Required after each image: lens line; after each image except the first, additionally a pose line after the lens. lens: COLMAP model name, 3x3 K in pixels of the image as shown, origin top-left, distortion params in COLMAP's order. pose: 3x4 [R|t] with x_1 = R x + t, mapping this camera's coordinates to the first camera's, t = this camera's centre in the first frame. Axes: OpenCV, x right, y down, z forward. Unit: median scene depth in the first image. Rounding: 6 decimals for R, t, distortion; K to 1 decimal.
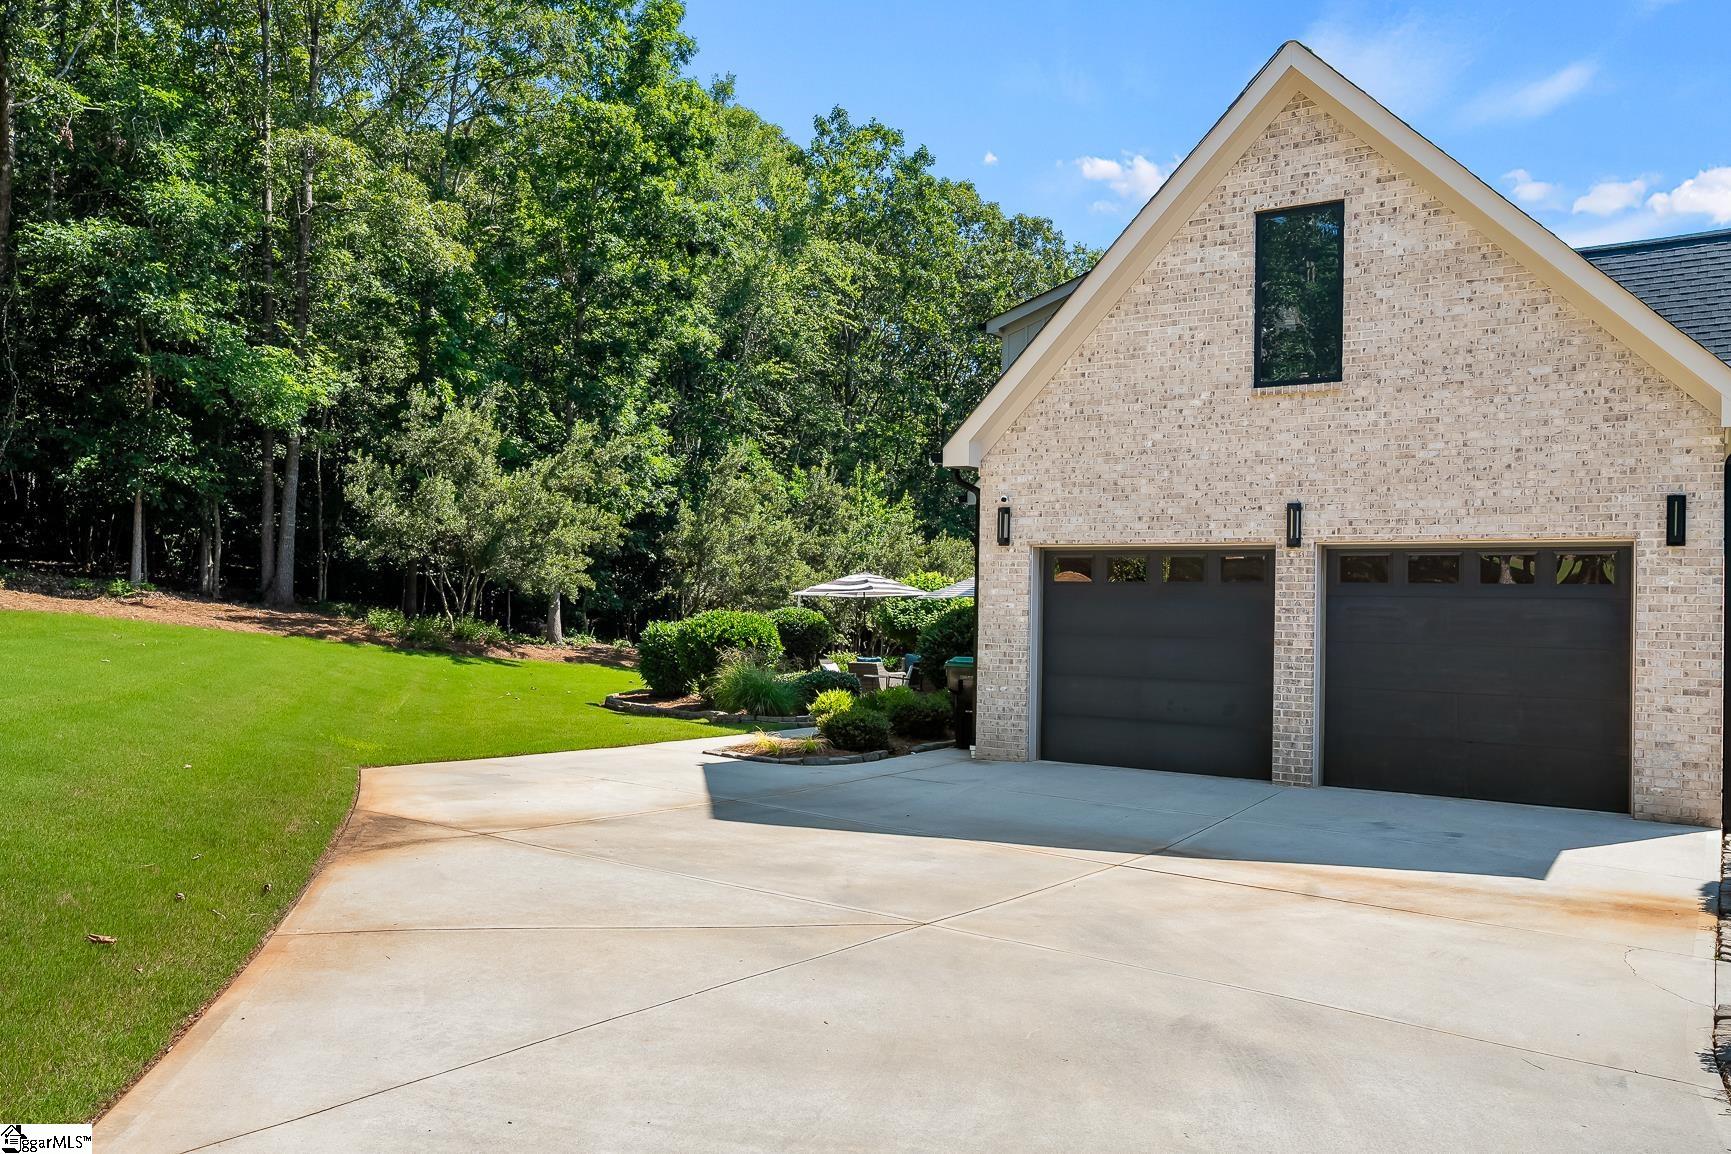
lens RADIAL K [[1332.5, 0, 865.5], [0, 1332.5, 577.0], [0, 0, 1]] dist [0.031946, -0.000388]
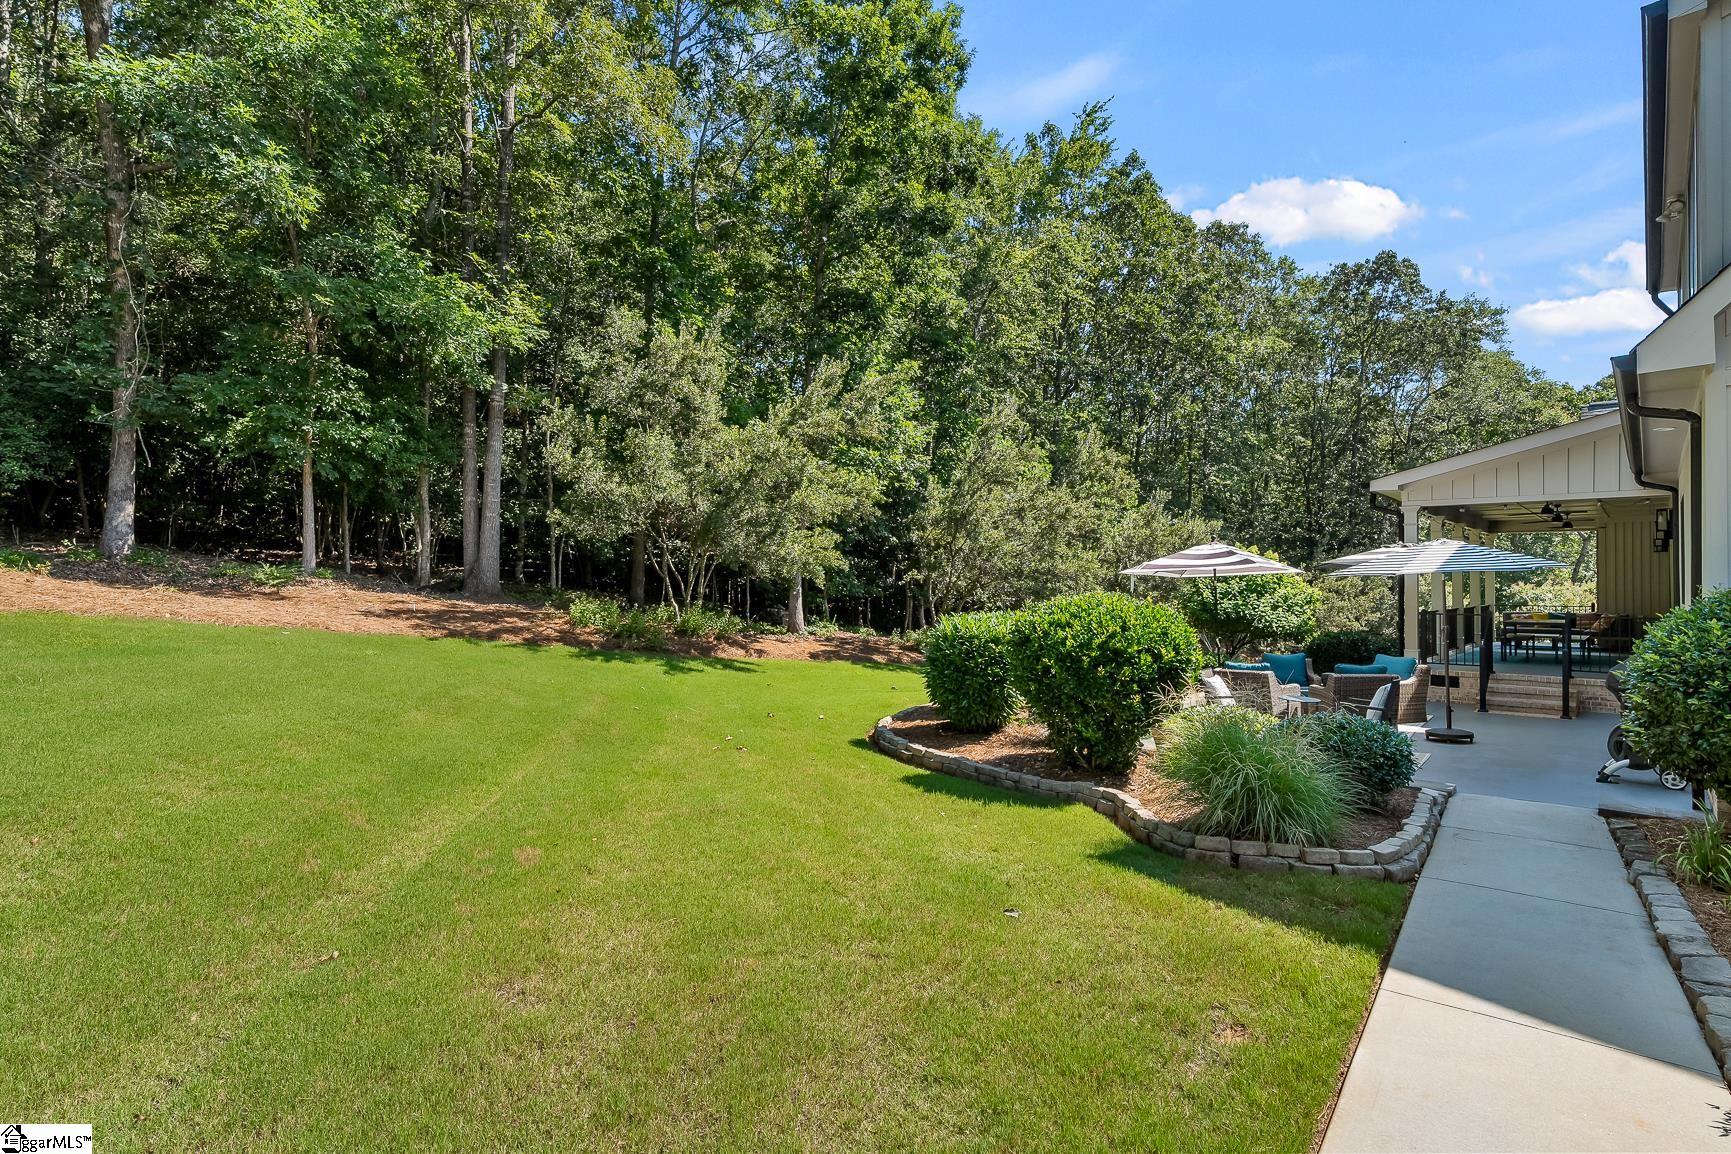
lens RADIAL K [[900.9, 0, 865.5], [0, 900.9, 577.0], [0, 0, 1]] dist [0.000369, -0.000004]
pose [[0.989092, -0.012521, -0.146767, -0.114647], [0.013306, 0.999902, 0.004366, 0.010719], [0.146698, -0.006271, 0.989161, 0.477770]]
